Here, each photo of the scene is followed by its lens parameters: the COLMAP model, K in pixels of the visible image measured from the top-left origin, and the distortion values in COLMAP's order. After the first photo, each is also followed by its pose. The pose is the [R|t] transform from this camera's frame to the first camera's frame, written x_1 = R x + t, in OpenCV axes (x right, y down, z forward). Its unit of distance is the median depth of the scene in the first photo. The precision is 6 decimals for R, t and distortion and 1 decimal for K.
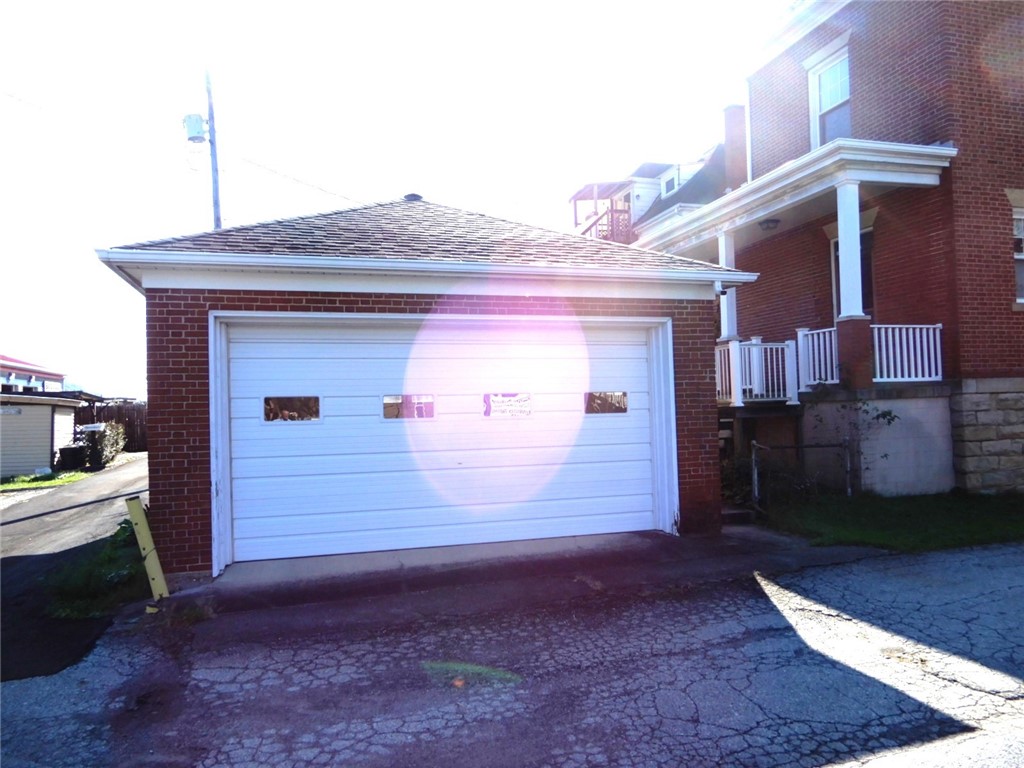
lens RADIAL K [[724.6, 0, 512.5], [0, 724.6, 384.9], [0, 0, 1]] dist [0.001521, 0.004457]
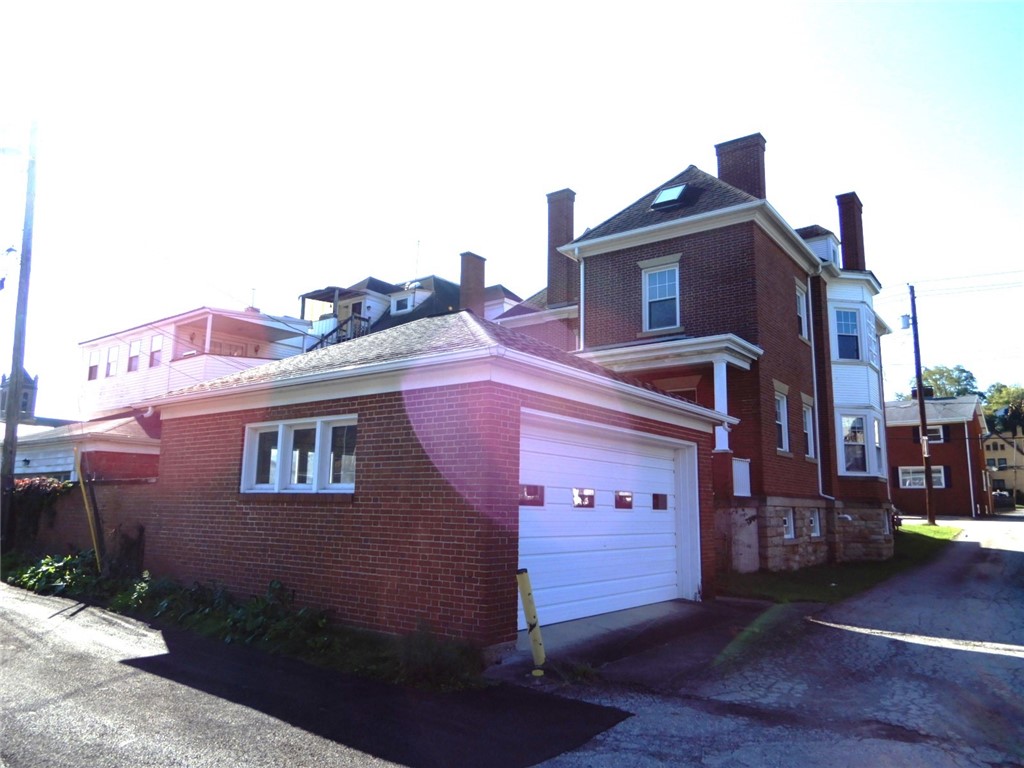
lens RADIAL K [[724.6, 0, 514.2], [0, 724.6, 384.9], [0, 0, 1]] dist [0.001521, 0.004457]
pose [[0.803412, 0.137578, 0.579312, -0.803444], [-0.055737, 0.986045, -0.156873, 0.032939], [-0.592809, 0.093744, 0.799868, 0.058269]]
